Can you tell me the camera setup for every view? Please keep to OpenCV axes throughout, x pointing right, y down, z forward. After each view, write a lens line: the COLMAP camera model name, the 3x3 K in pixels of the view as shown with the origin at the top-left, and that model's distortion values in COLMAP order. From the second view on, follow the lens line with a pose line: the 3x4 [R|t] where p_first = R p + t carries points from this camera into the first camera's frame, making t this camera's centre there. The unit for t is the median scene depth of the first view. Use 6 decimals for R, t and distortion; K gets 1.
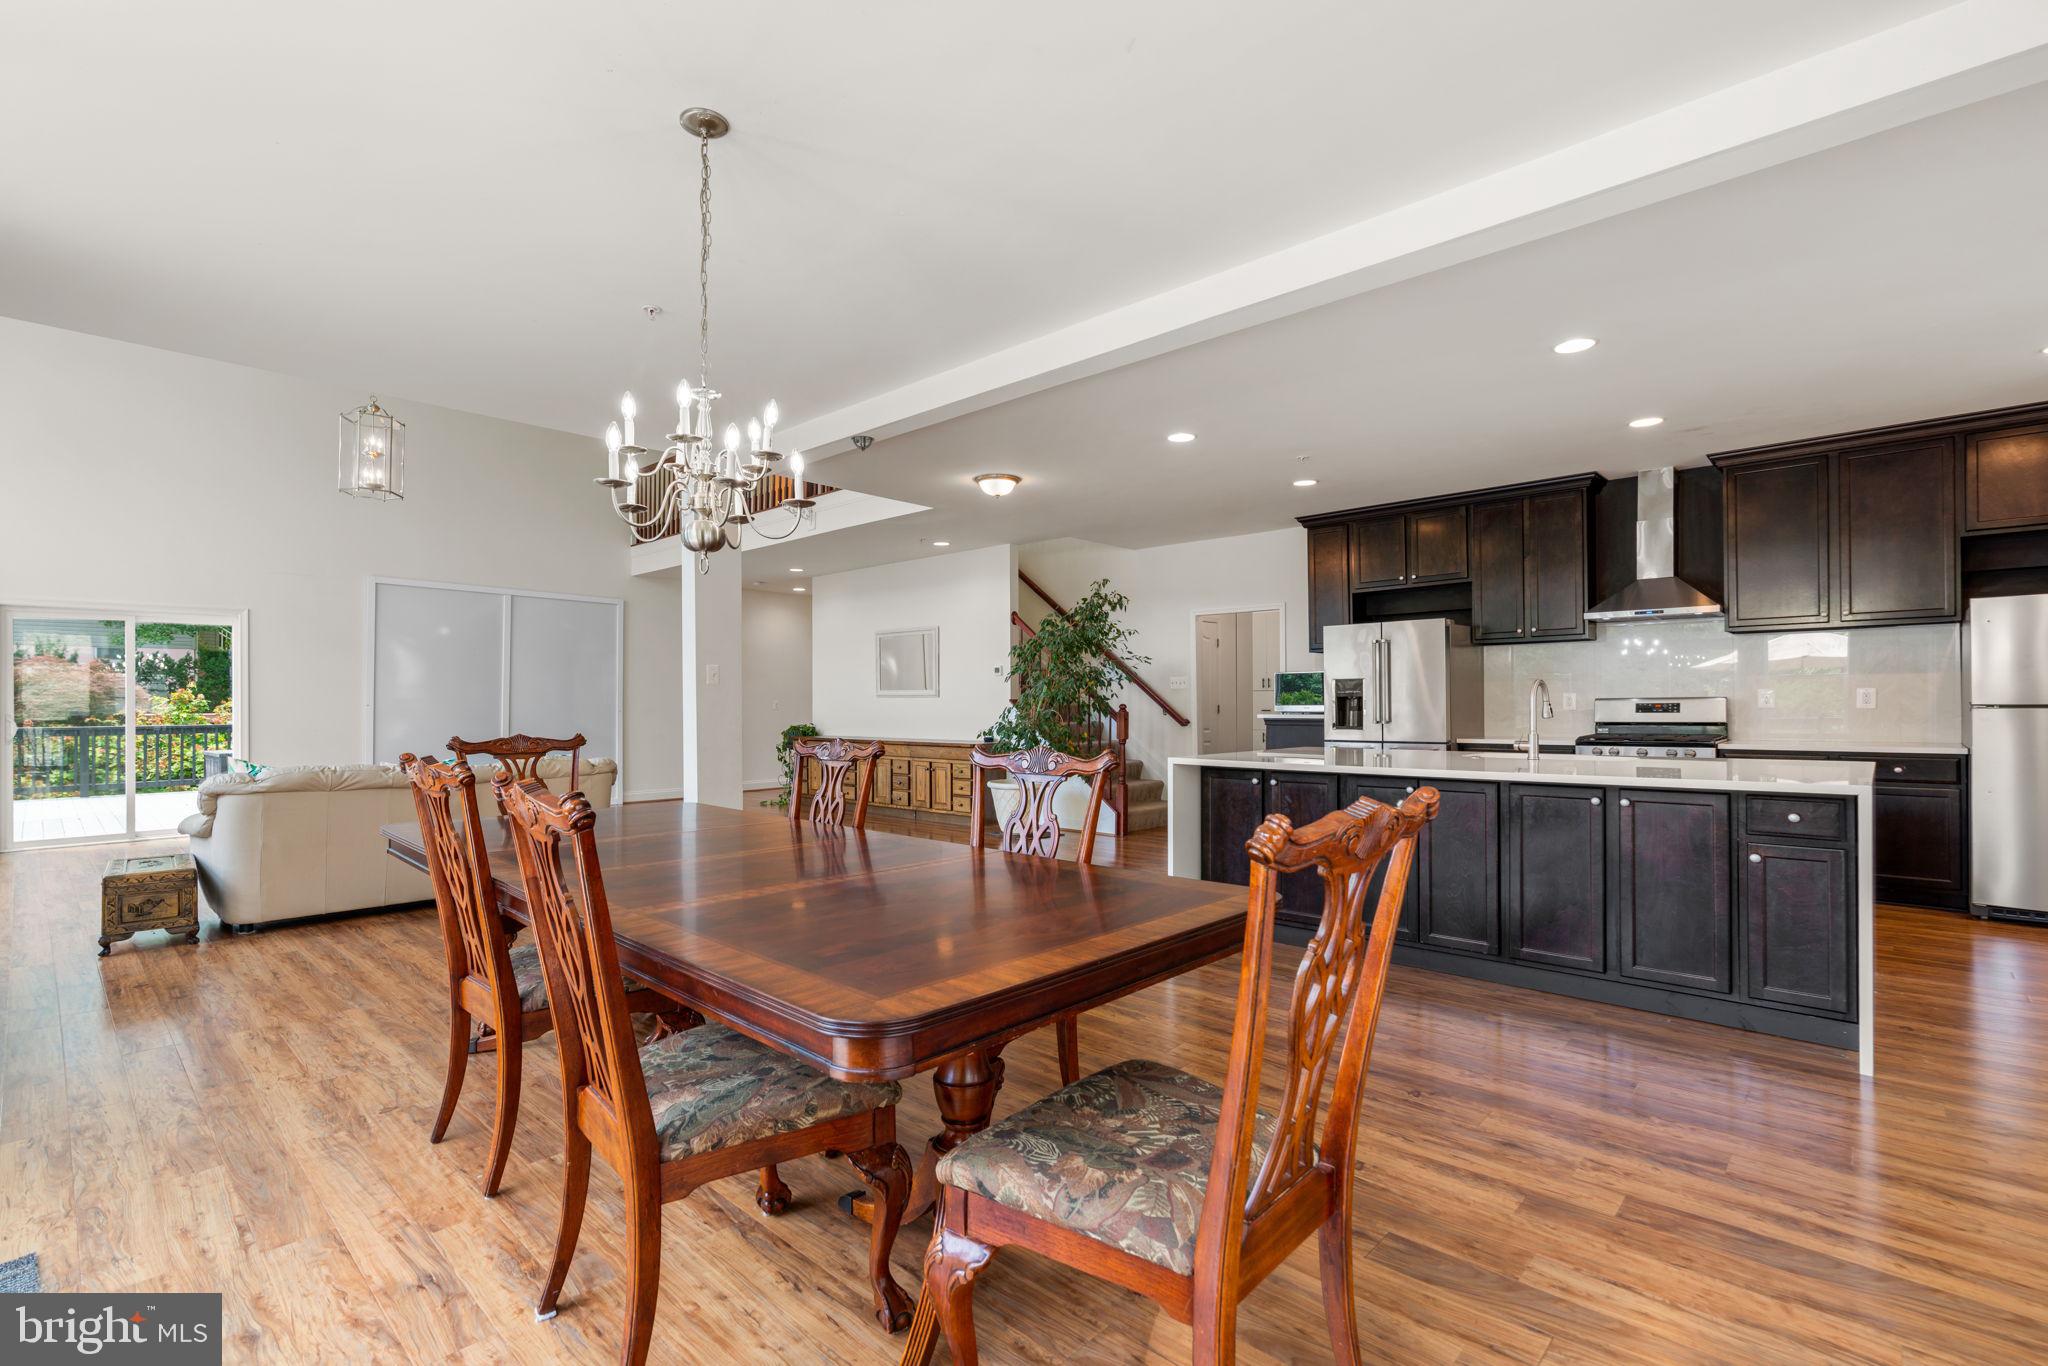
lens RADIAL K [[927.5, 0, 1009.6], [0, 927.5, 689.3], [0, 0, 1]] dist [-0.001659, -0.000407]
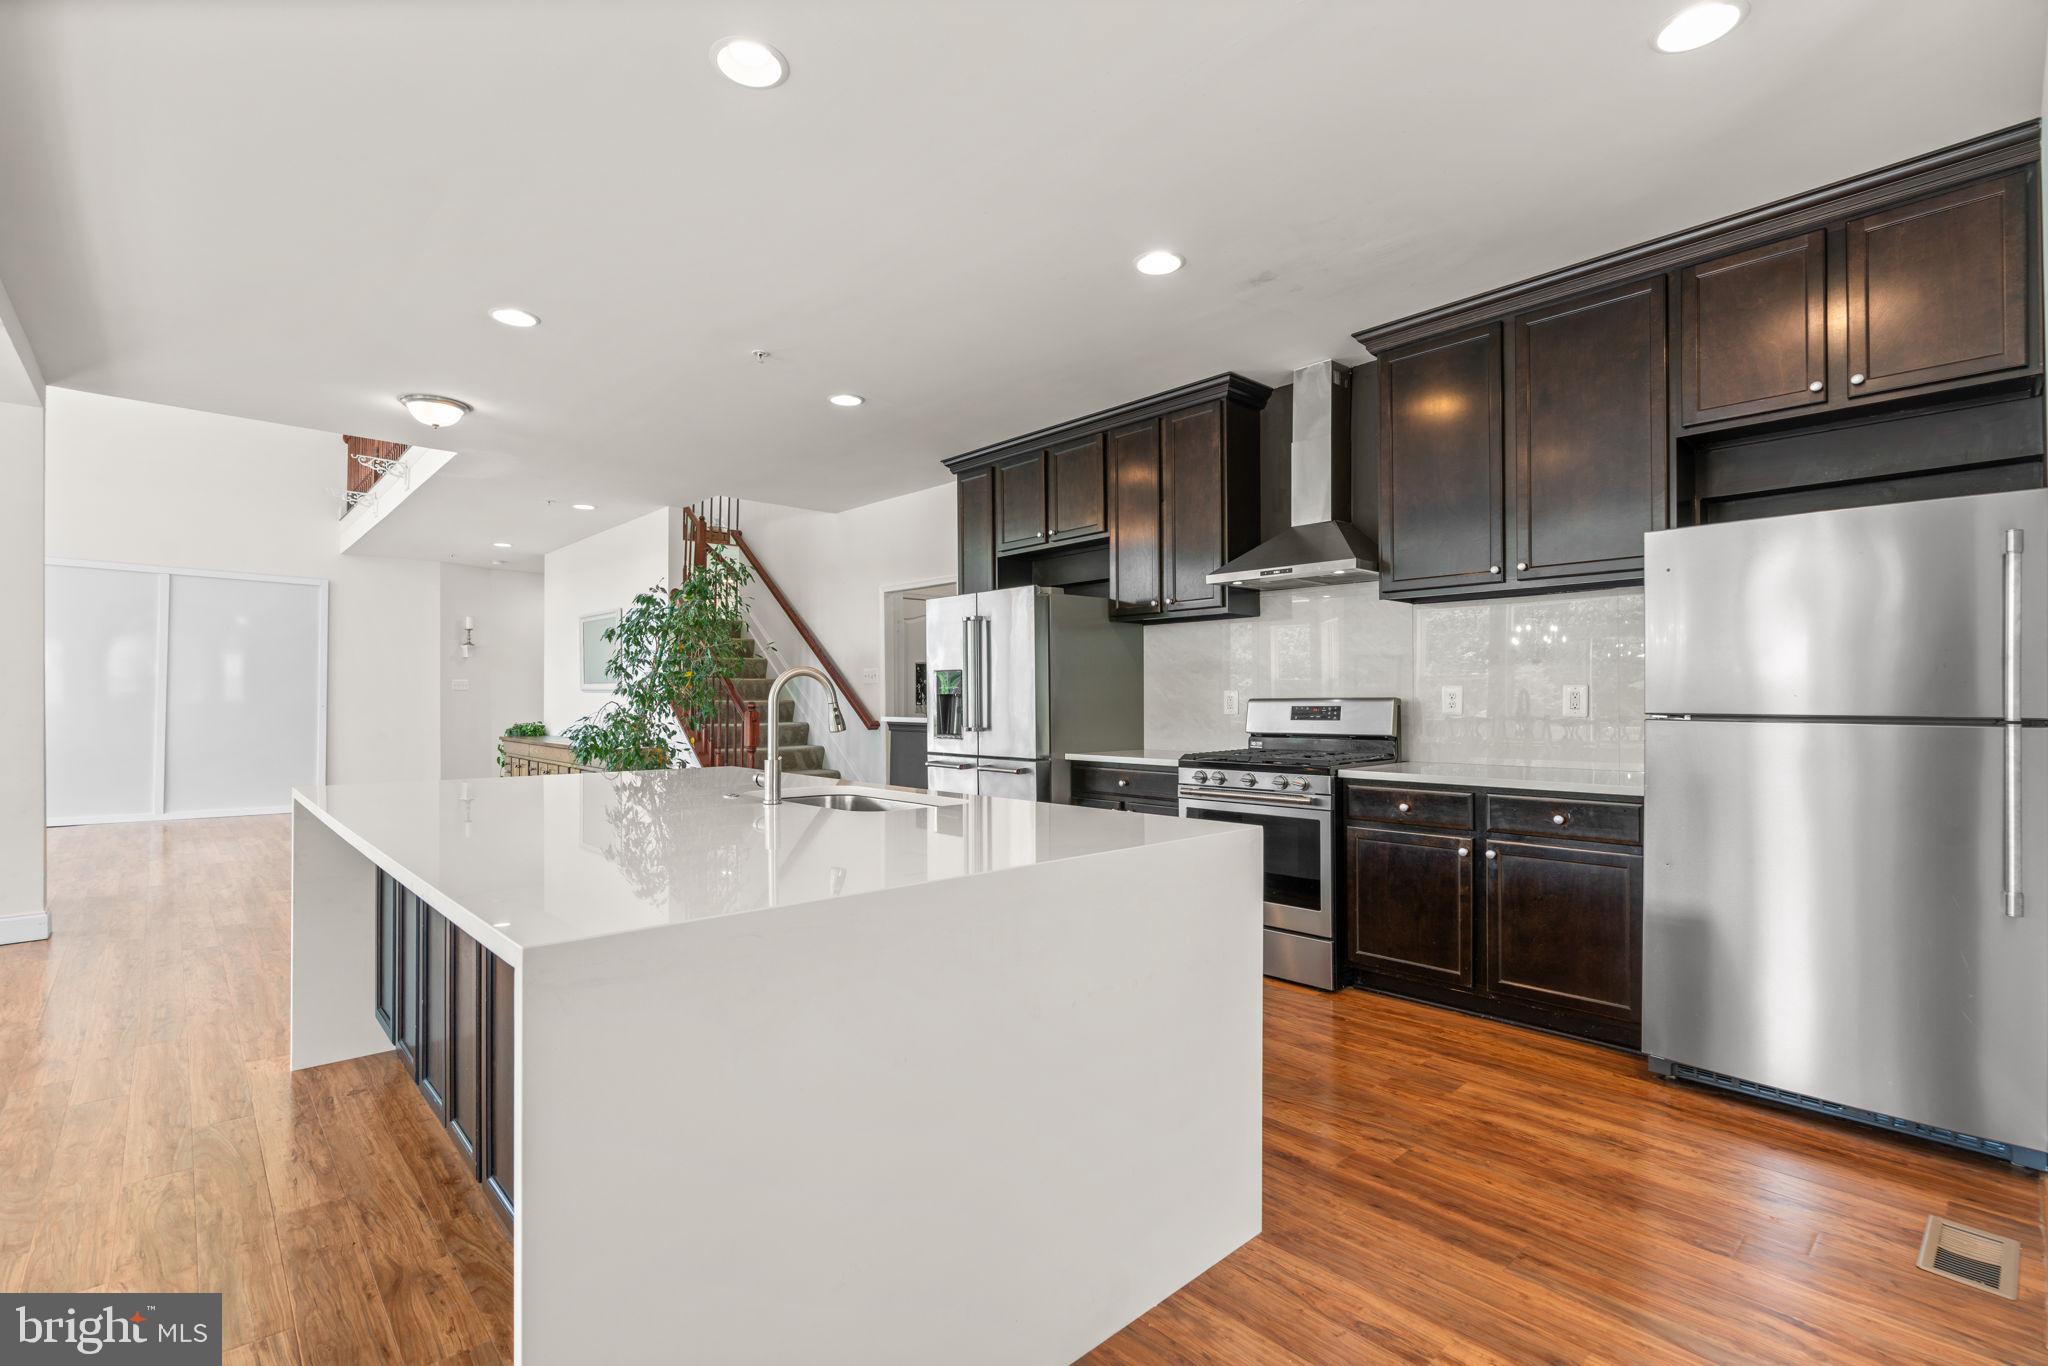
lens RADIAL K [[927.5, 0, 1009.6], [0, 927.5, 689.3], [0, 0, 1]] dist [-0.001659, -0.000407]
pose [[0.997293, 0.004189, -0.073408, 0.487615], [-0.003707, 0.999971, 0.006706, -0.001492], [0.073434, -0.006415, 0.997279, 0.273784]]
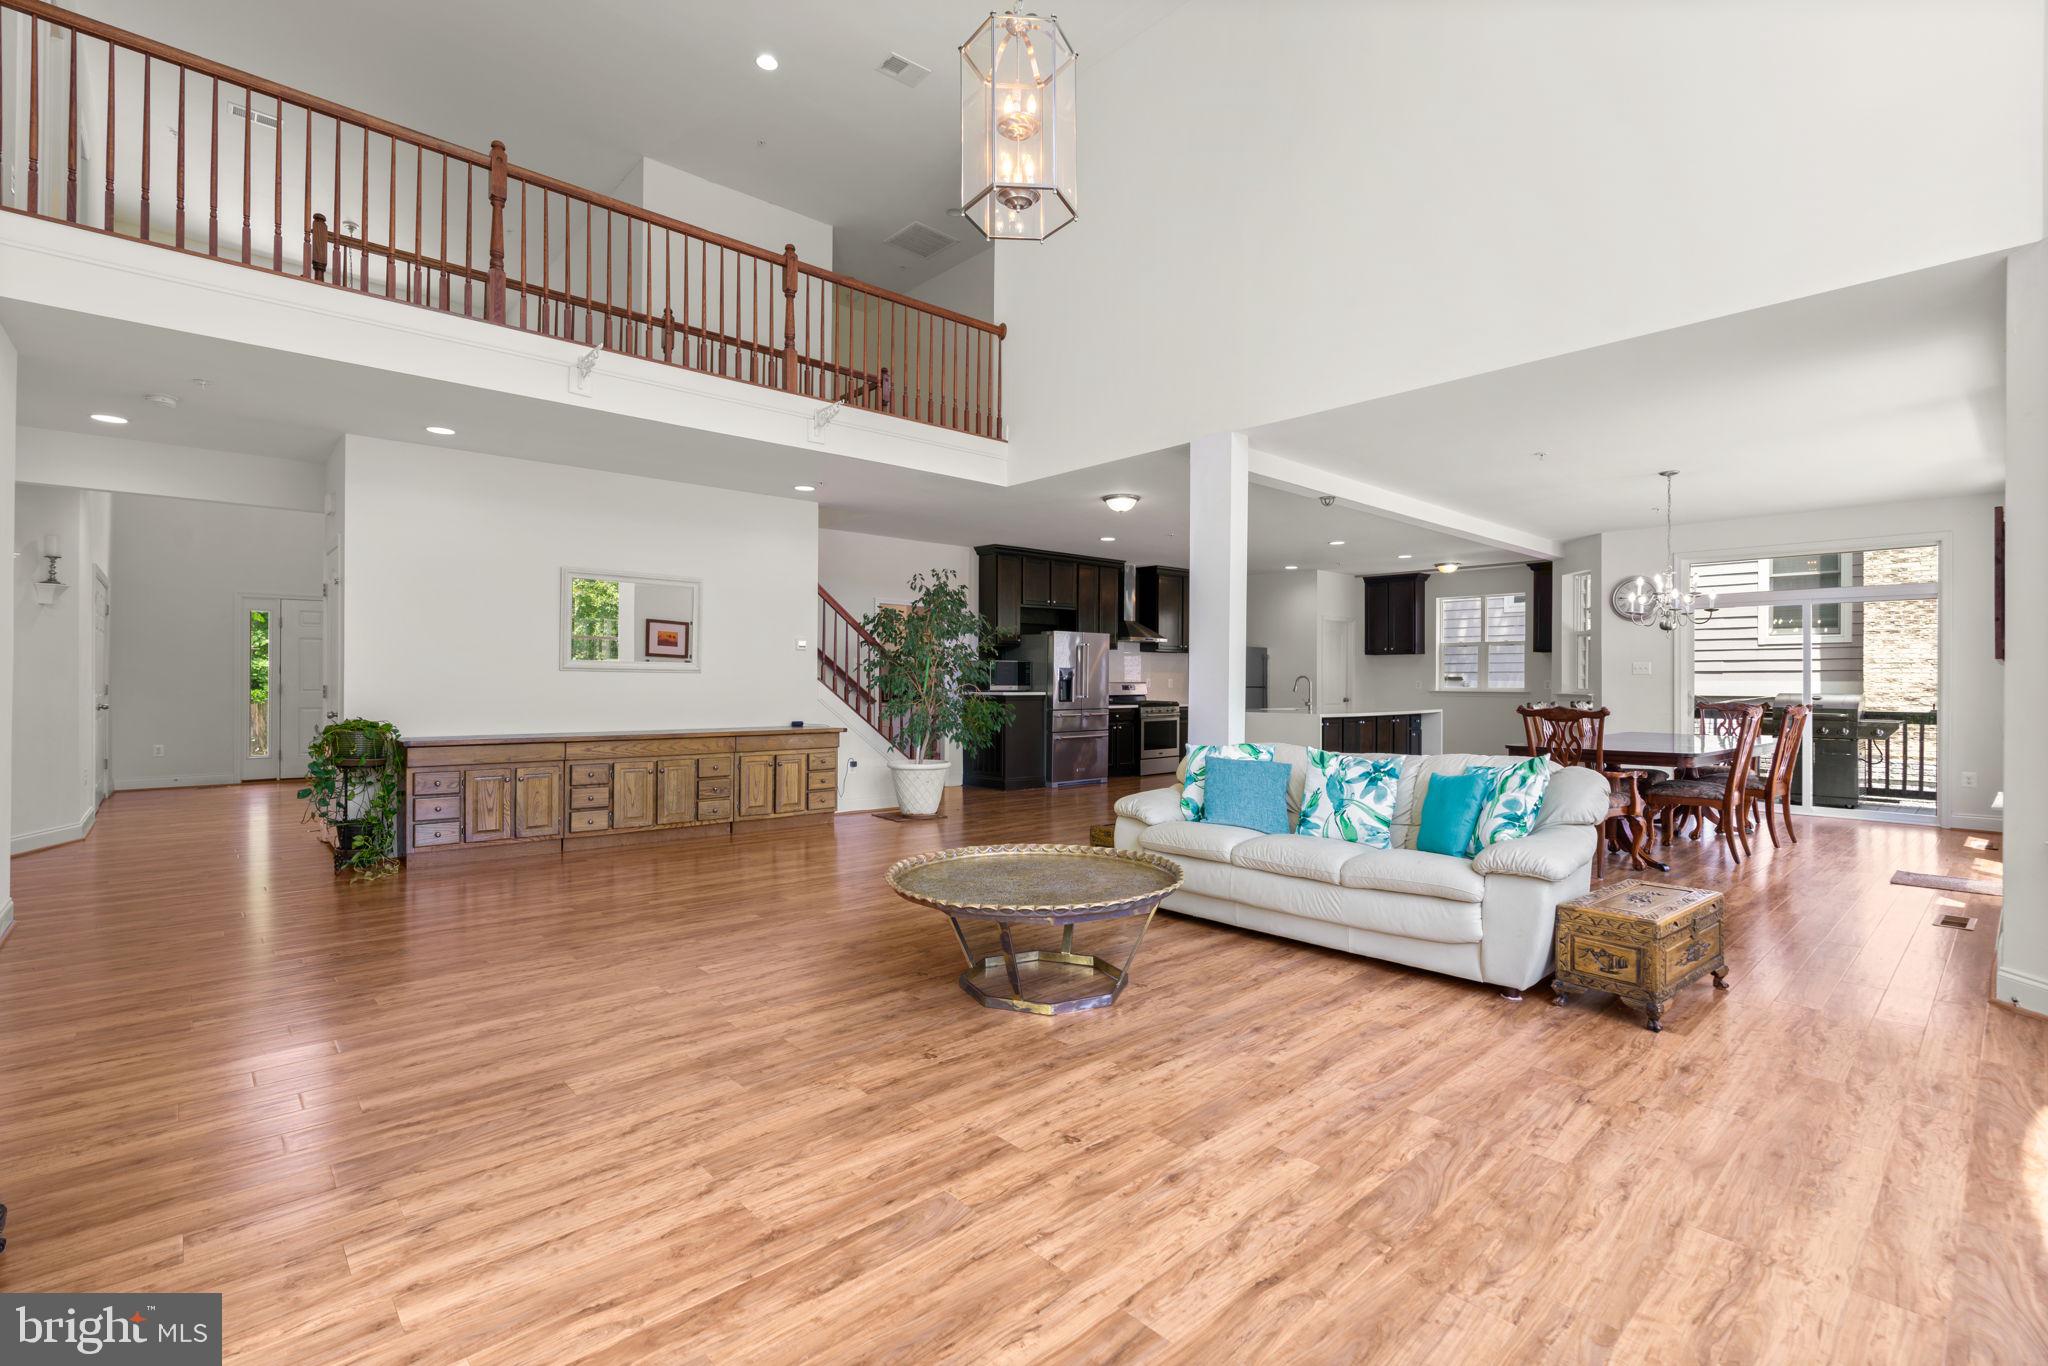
lens RADIAL K [[899.5, 0, 1024.0], [0, 899.5, 683.0], [0, 0, 1]] dist [-0.012308, 0.000231]
pose [[0.092116, 0.004688, 0.995737, -1.050121], [-0.026250, 0.999653, -0.002278, 0.017190], [-0.995402, -0.025929, 0.092207, 0.920560]]
